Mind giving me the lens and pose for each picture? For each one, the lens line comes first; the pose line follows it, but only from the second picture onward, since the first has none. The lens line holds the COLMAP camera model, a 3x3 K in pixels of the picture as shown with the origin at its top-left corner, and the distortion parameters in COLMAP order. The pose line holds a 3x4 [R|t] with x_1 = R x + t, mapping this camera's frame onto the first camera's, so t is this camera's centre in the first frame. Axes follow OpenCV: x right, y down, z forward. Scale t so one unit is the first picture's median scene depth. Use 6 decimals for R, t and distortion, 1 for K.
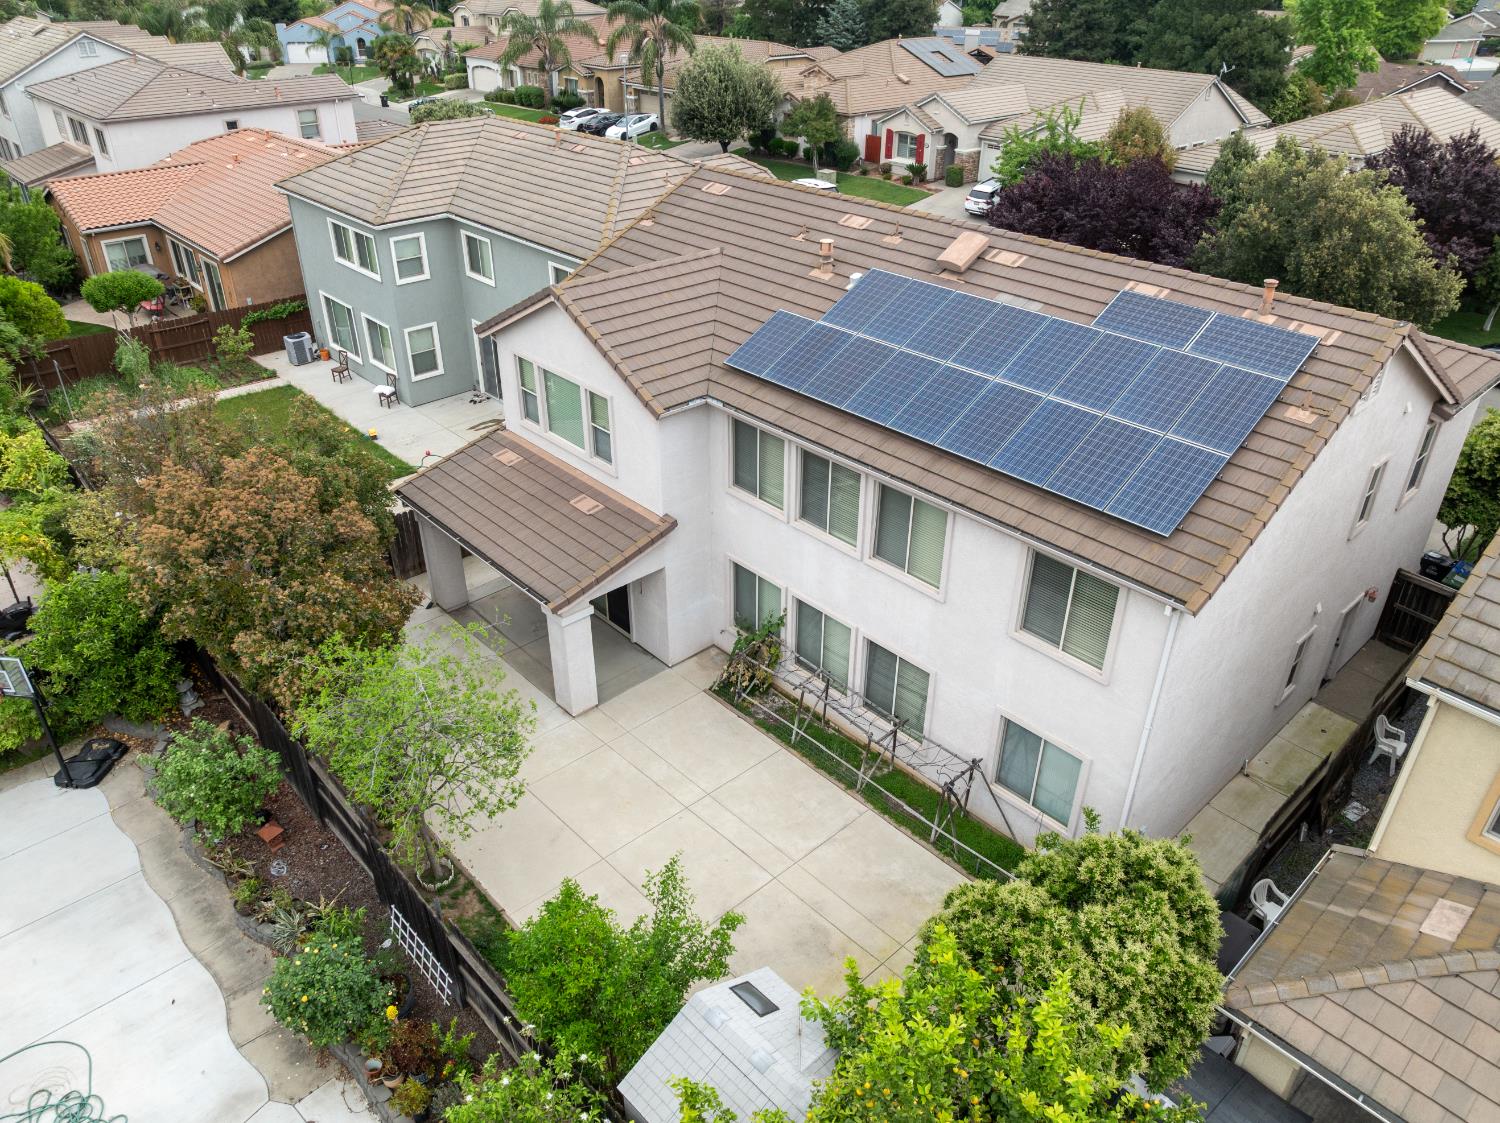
lens RADIAL K [[1049.5, 0, 750.0], [0, 1049.5, 561.5], [0, 0, 1]] dist [-0.033724, -0.001520]
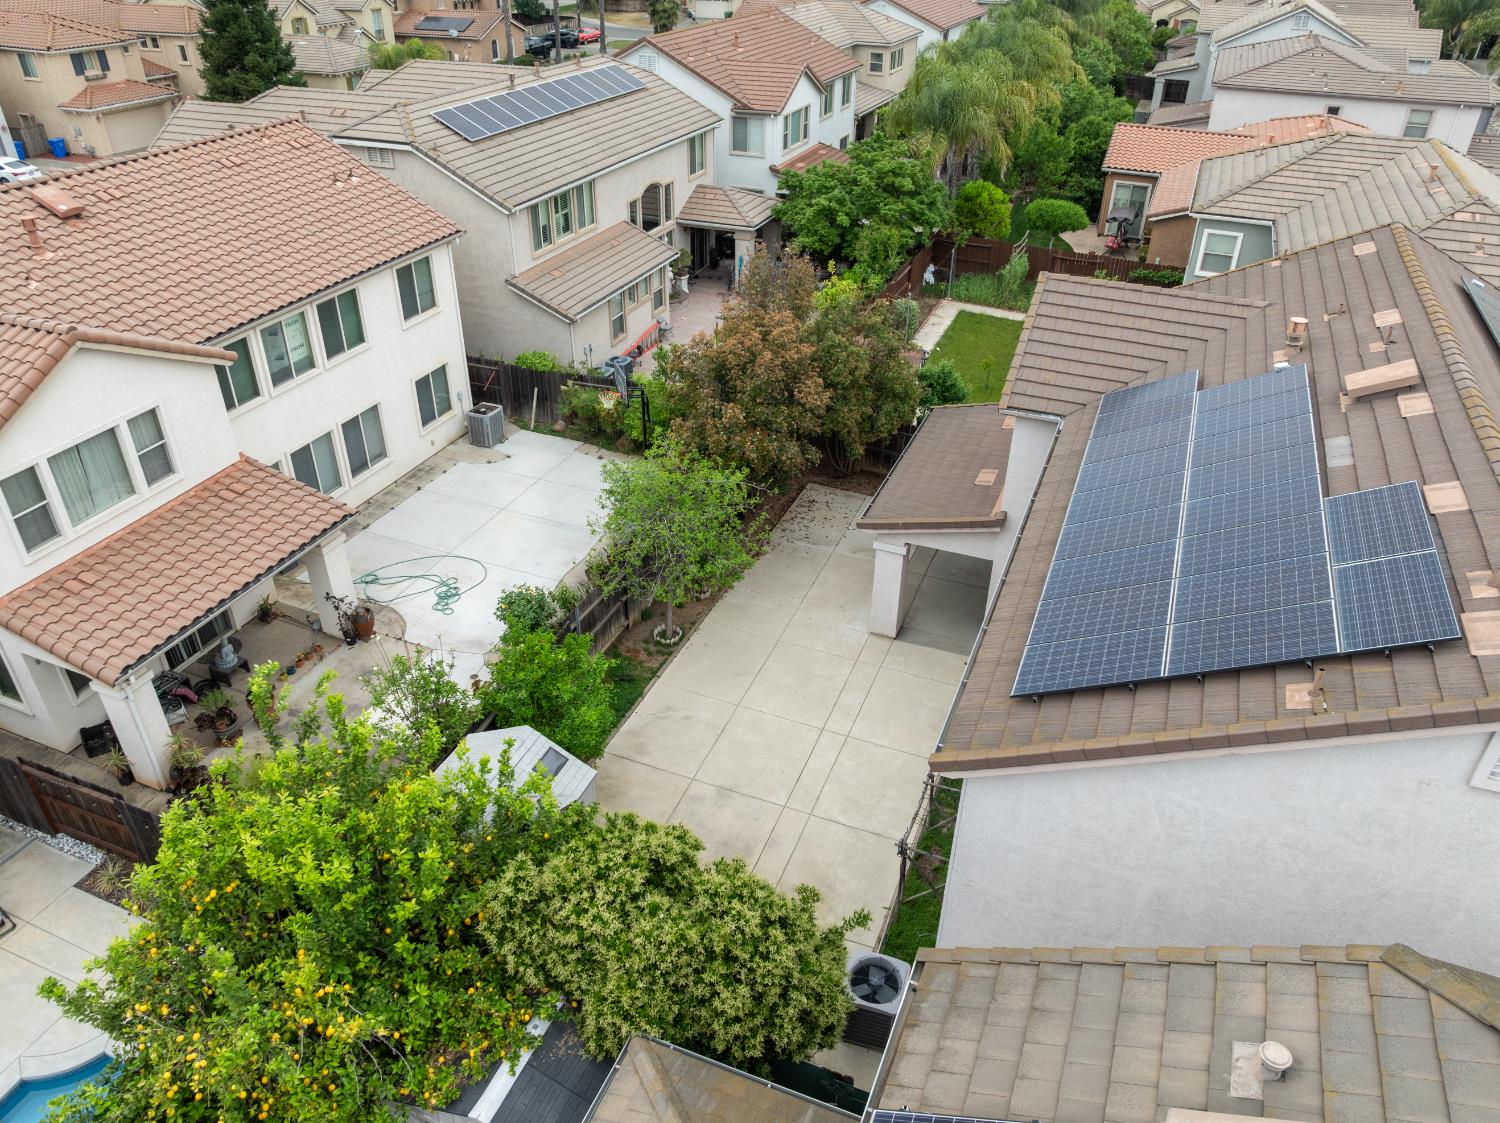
lens RADIAL K [[1049.5, 0, 750.0], [0, 1049.5, 561.5], [0, 0, 1]] dist [-0.033724, -0.001520]
pose [[0.424923, 0.490190, -0.761022, 0.624500], [-0.475191, 0.836337, 0.273375, -0.168567], [0.770477, 0.245467, 0.588313, 0.233874]]
